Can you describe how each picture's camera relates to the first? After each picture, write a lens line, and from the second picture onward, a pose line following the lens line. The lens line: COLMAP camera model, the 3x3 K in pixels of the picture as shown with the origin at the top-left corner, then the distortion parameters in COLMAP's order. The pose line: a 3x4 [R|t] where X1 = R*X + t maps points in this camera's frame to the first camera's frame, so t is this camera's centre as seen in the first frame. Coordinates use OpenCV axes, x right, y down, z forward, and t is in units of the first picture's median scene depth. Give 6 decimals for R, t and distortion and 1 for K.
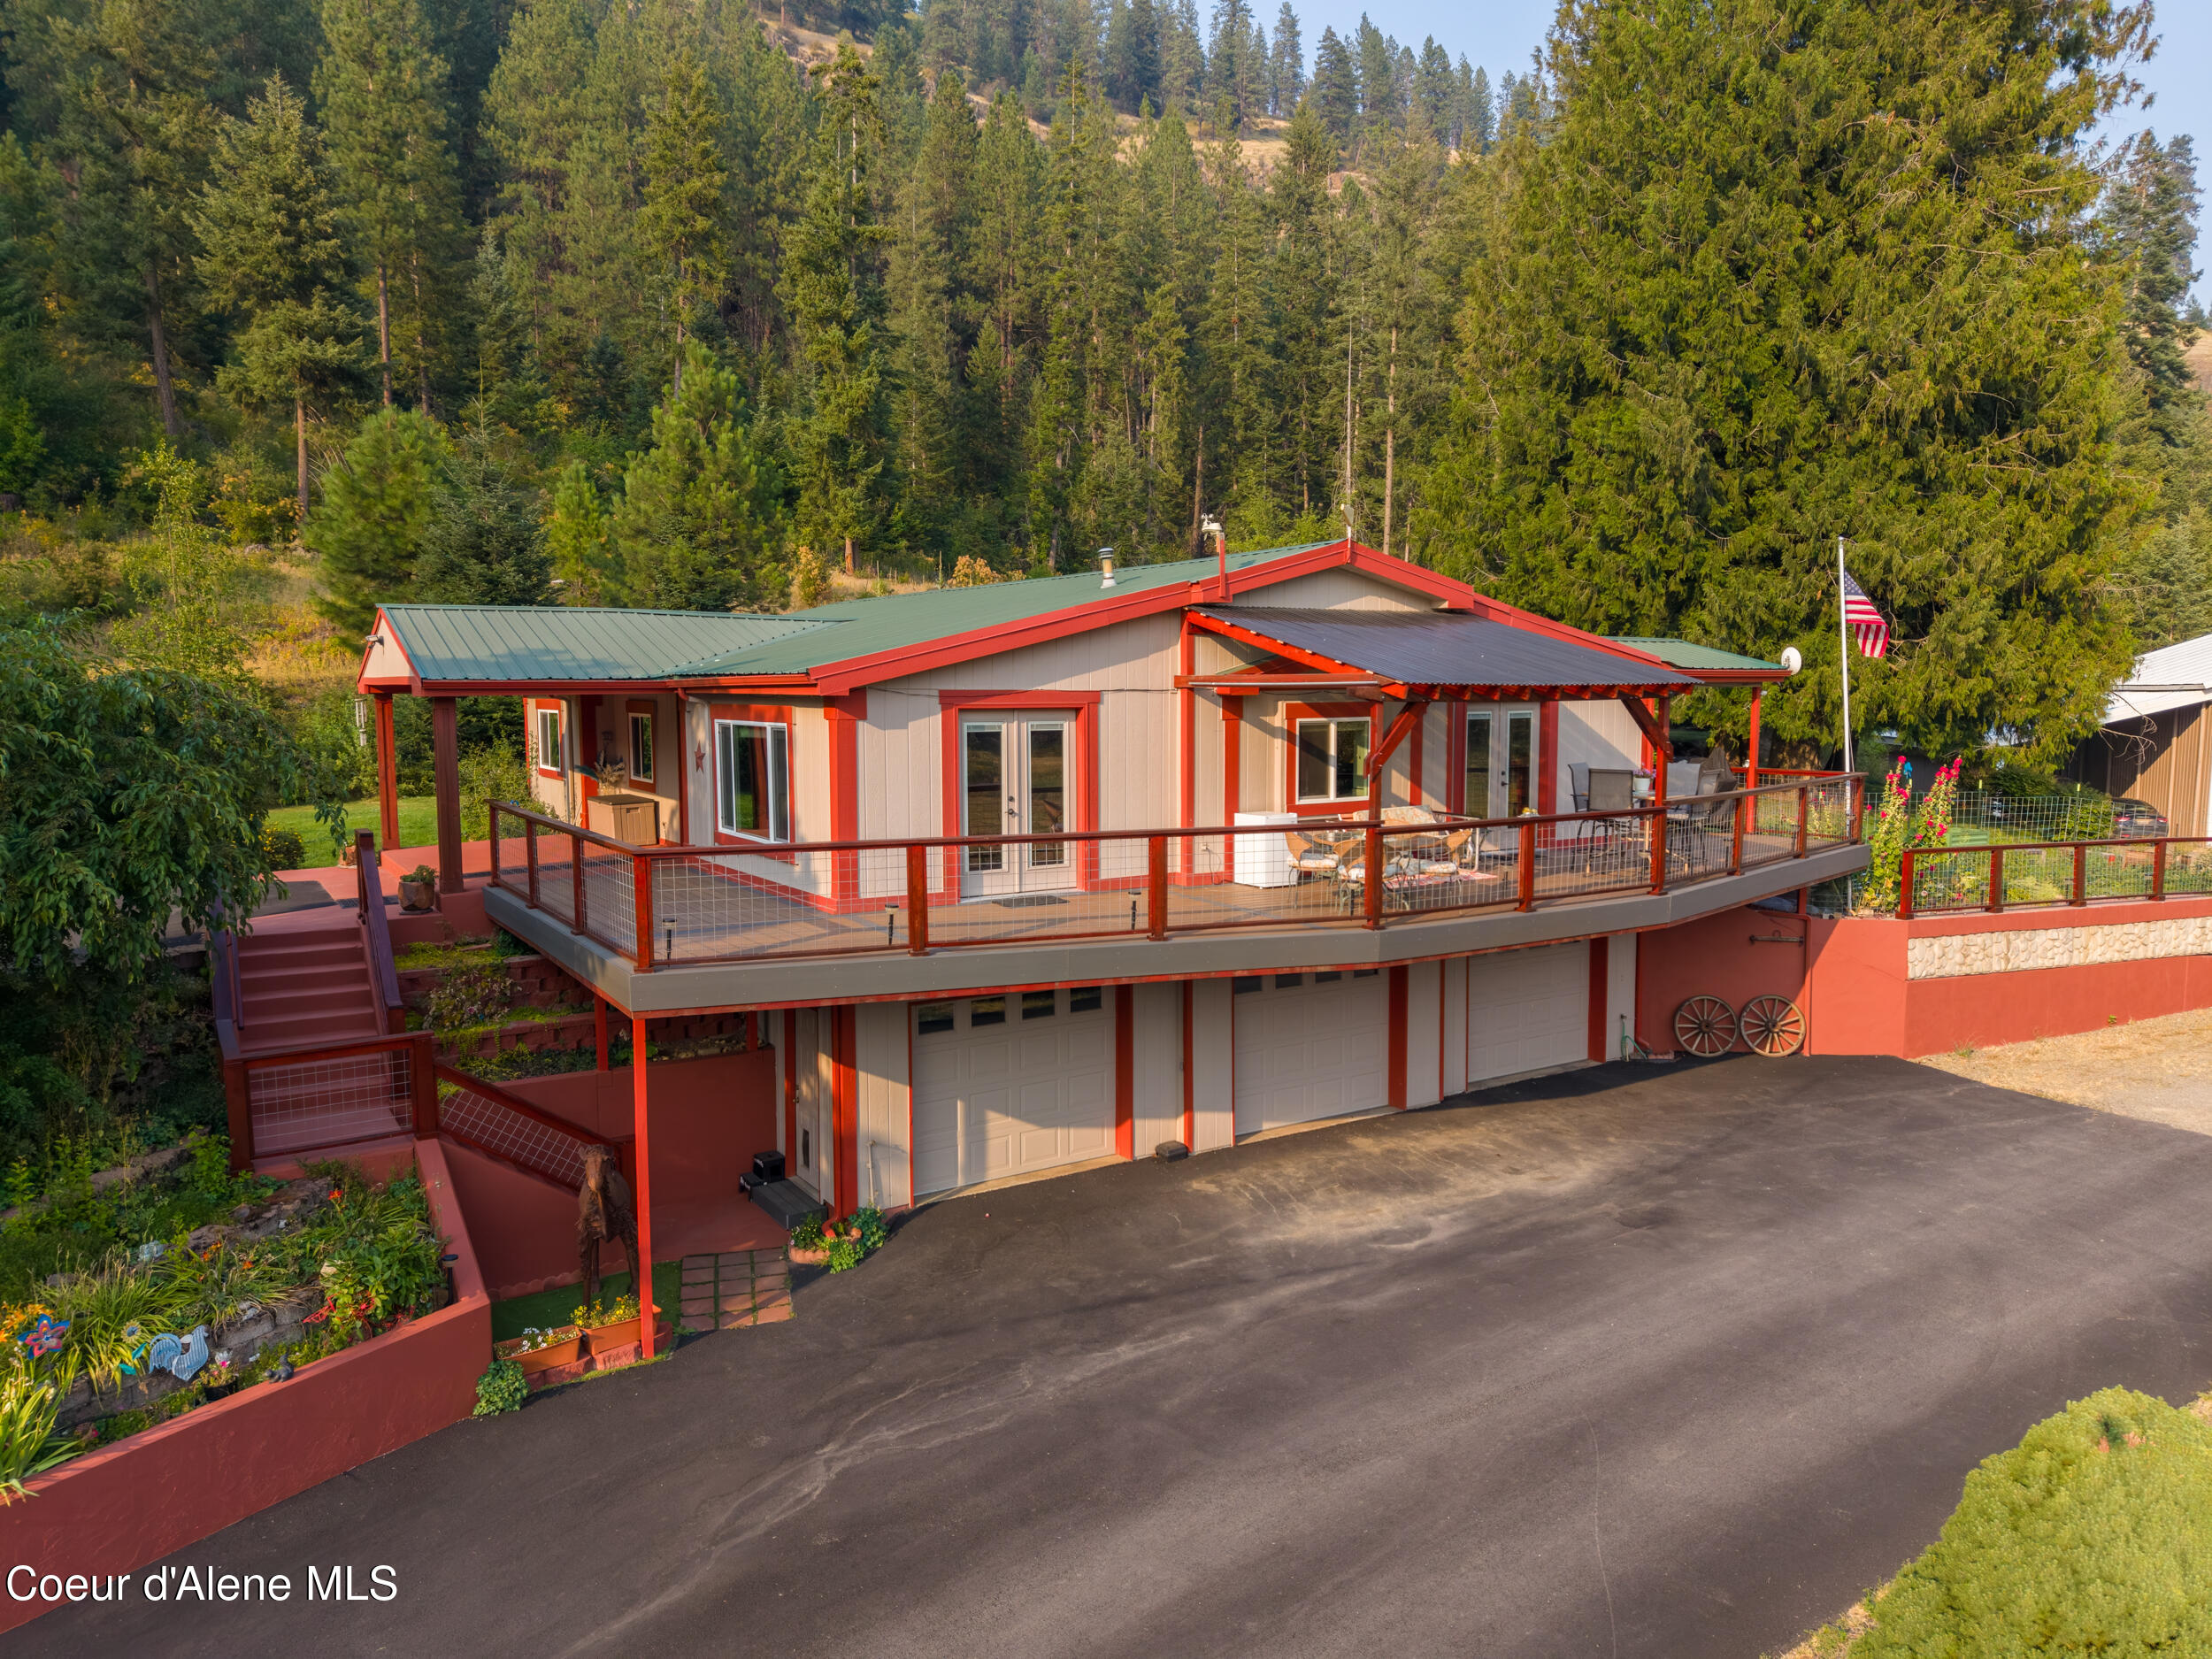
lens RADIAL K [[1480.4, 0, 1106.0], [0, 1480.4, 829.5], [0, 0, 1]] dist [0.018679, -0.007632]
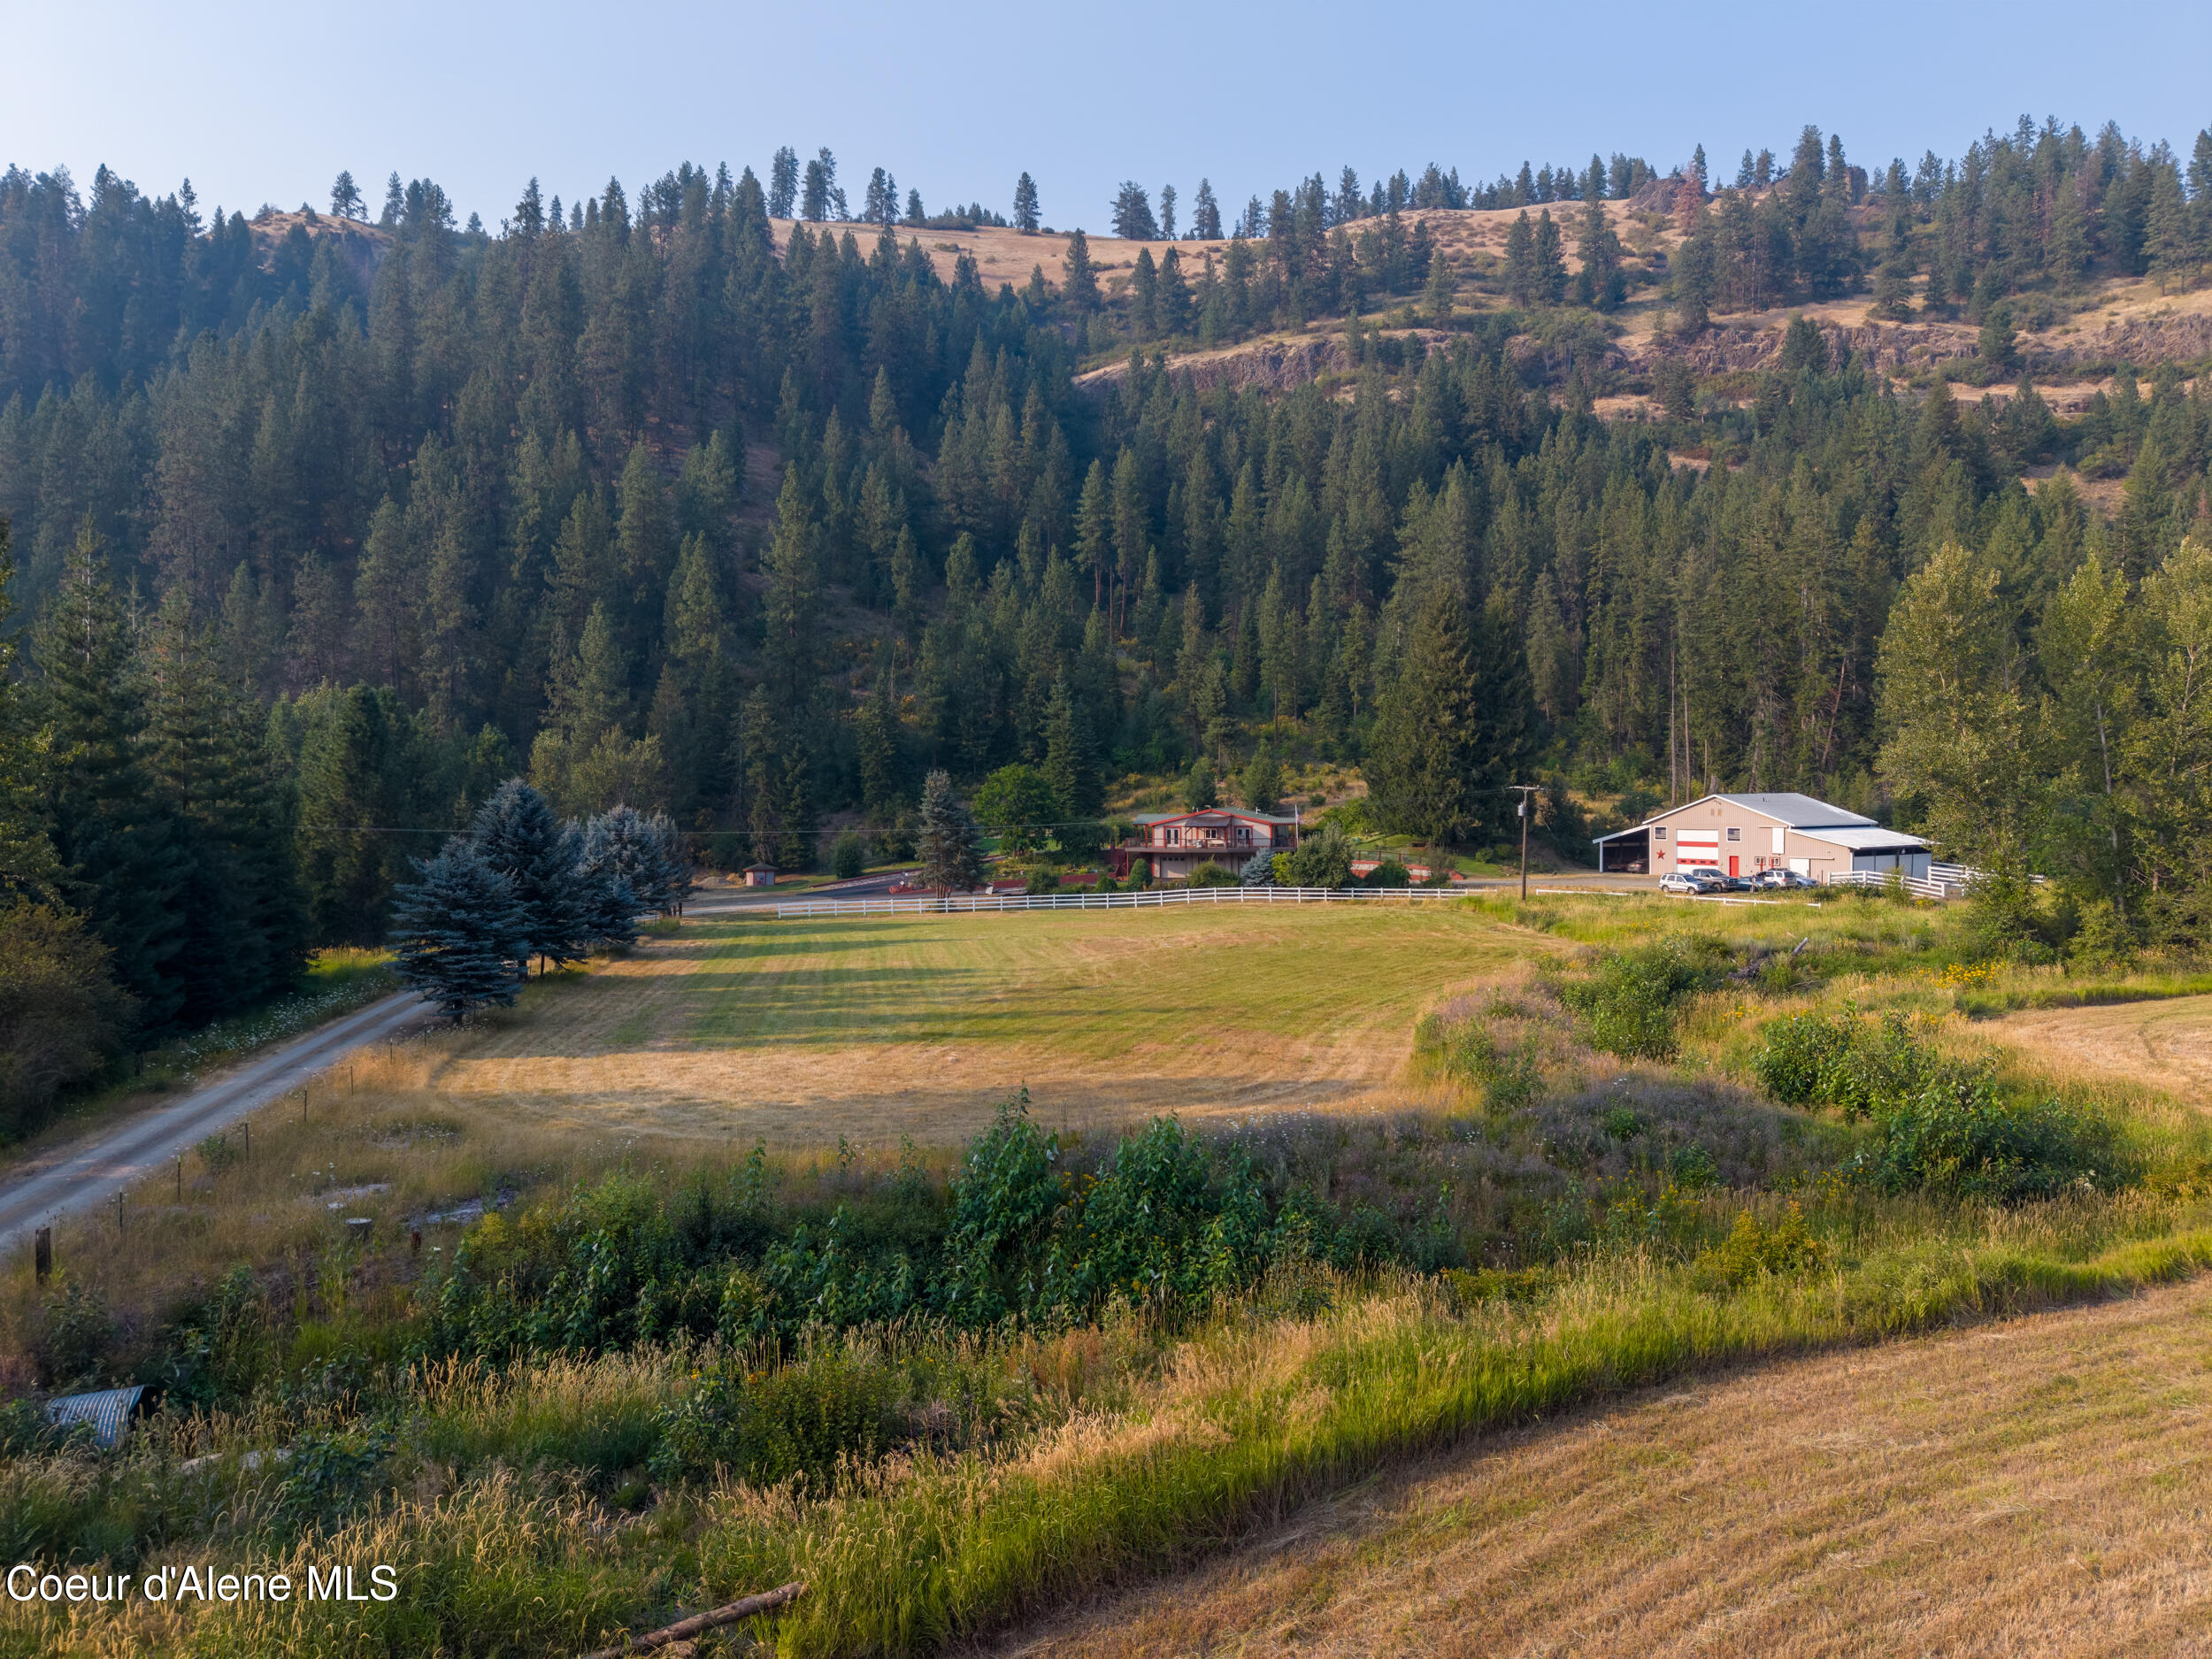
lens RADIAL K [[1480.4, 0, 1106.0], [0, 1480.4, 829.5], [0, 0, 1]] dist [0.018679, -0.007632]
pose [[0.694928, 0.015277, -0.718917, 5.954101], [-0.063687, 0.997153, -0.040373, 0.316238], [0.716253, 0.073842, 0.693923, -5.433822]]
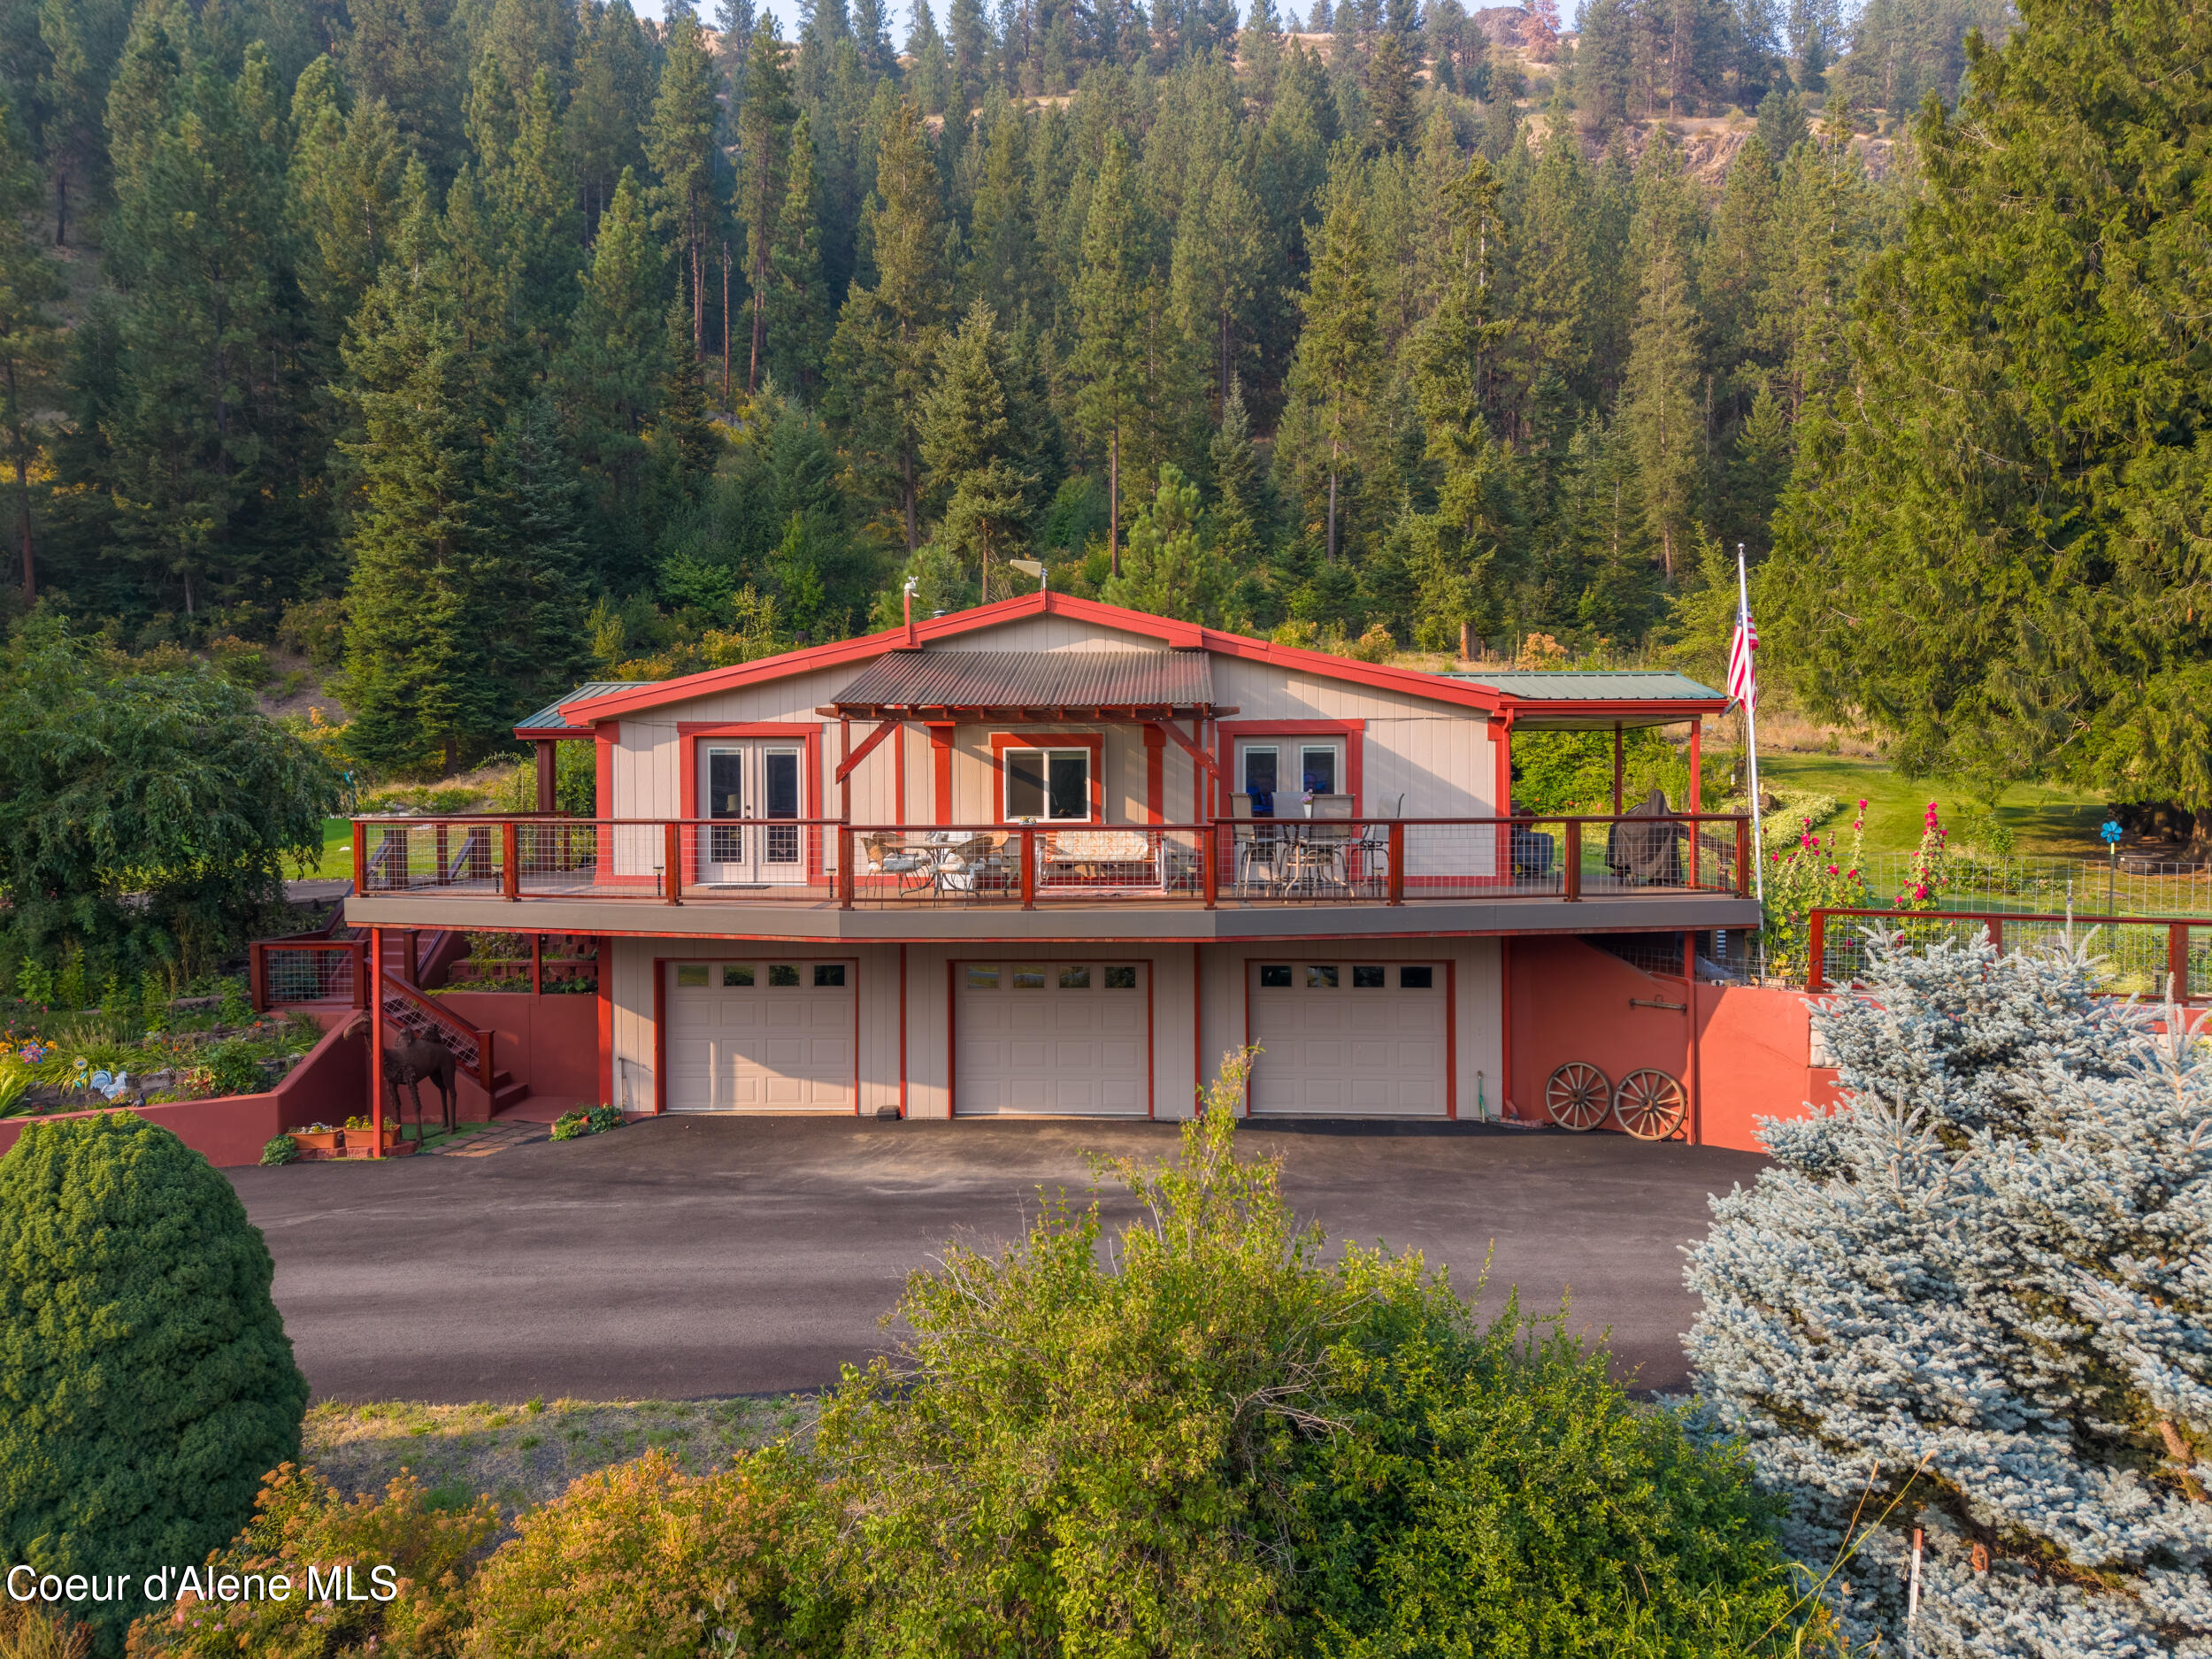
lens RADIAL K [[1480.4, 0, 1106.0], [0, 1480.4, 829.5], [0, 0, 1]] dist [0.018679, -0.007632]
pose [[0.821144, 0.018603, -0.570418, 0.836476], [-0.057016, 0.997143, -0.049556, 0.039840], [0.567866, 0.073215, 0.819858, 0.111830]]
